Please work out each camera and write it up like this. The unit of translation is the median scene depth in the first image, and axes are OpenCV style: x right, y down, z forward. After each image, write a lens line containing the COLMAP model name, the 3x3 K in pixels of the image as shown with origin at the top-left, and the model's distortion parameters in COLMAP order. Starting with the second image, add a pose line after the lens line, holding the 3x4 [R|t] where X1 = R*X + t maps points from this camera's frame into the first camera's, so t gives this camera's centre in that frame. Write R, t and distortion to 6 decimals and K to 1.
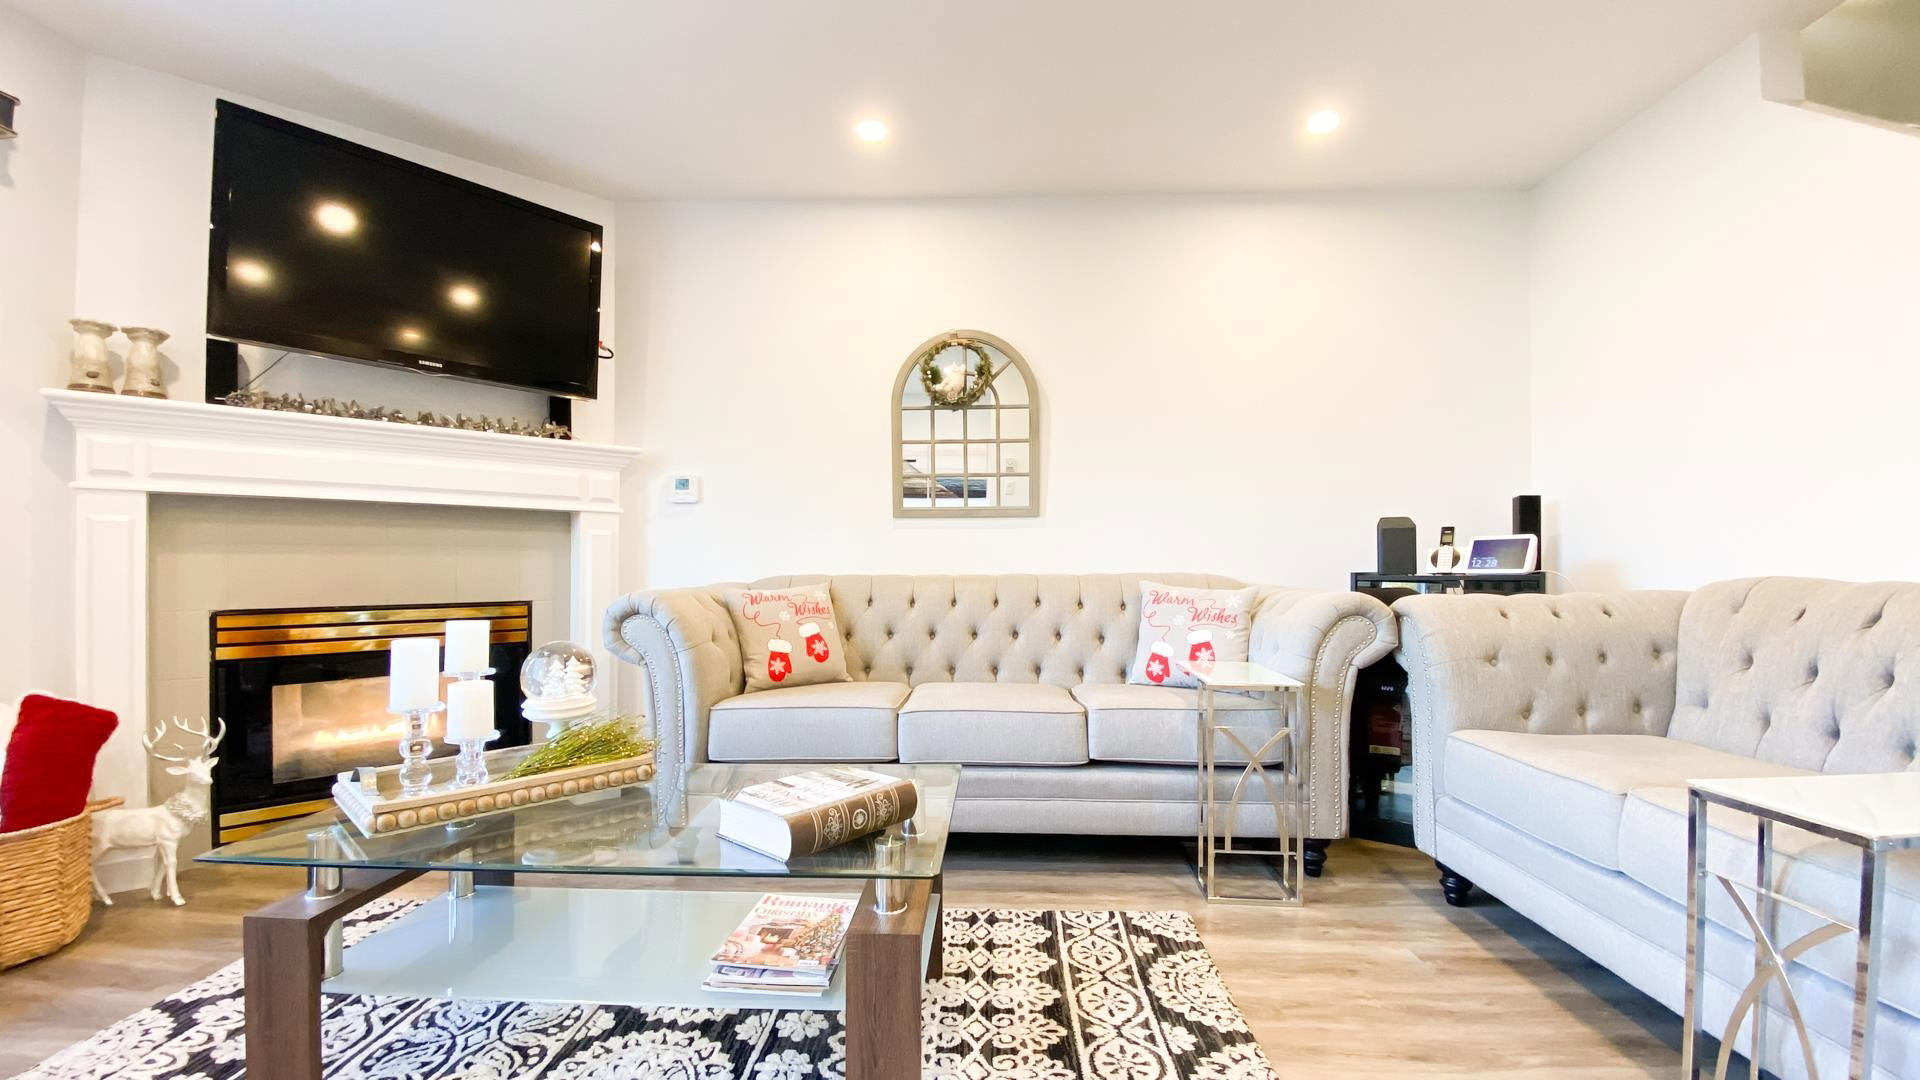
lens RADIAL K [[793.8, 0, 971.4], [0, 793.8, 553.5], [0, 0, 1]] dist [0.023206, -0.004459]
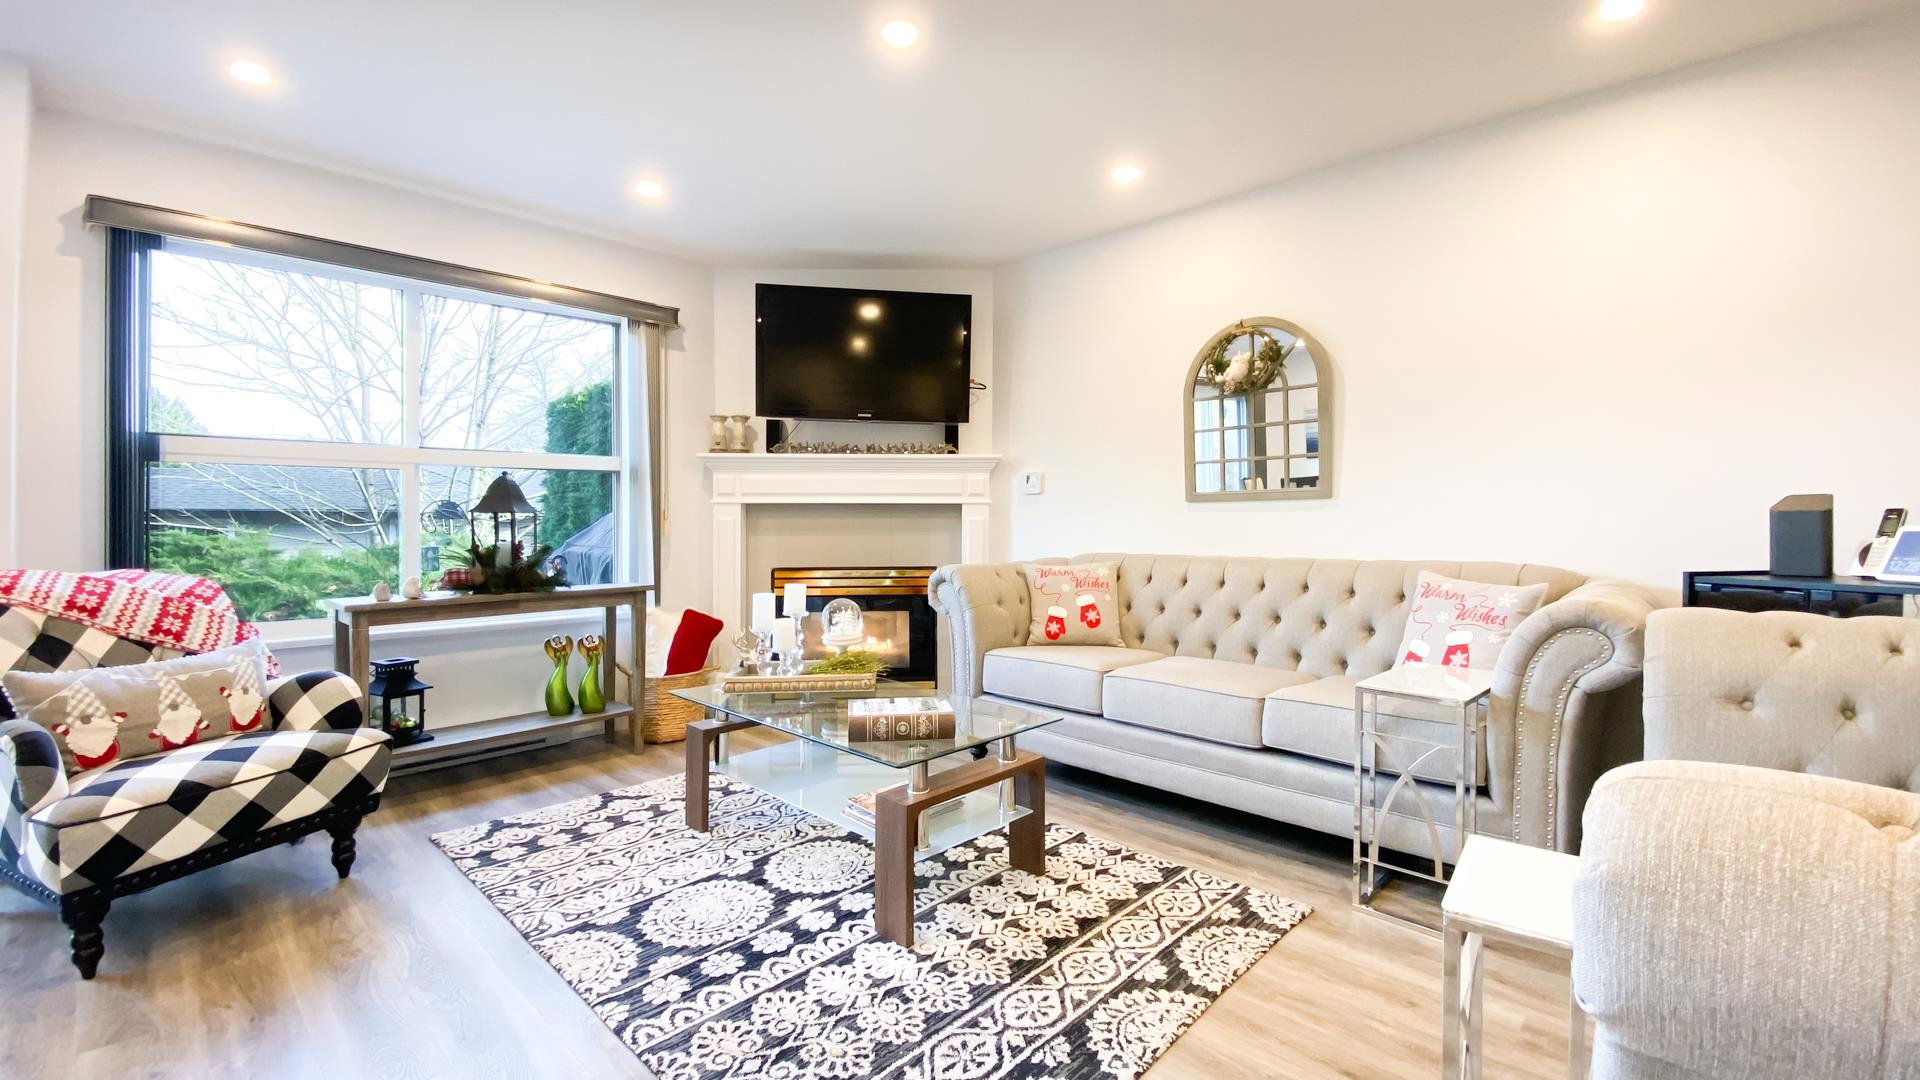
lens RADIAL K [[793.8, 0, 979.5], [0, 793.8, 526.7], [0, 0, 1]] dist [0.023206, -0.004459]
pose [[0.754415, 0.003228, -0.656390, 0.553309], [0.006257, 0.999907, 0.012108, -0.038167], [0.656368, -0.013242, 0.754325, -0.021595]]
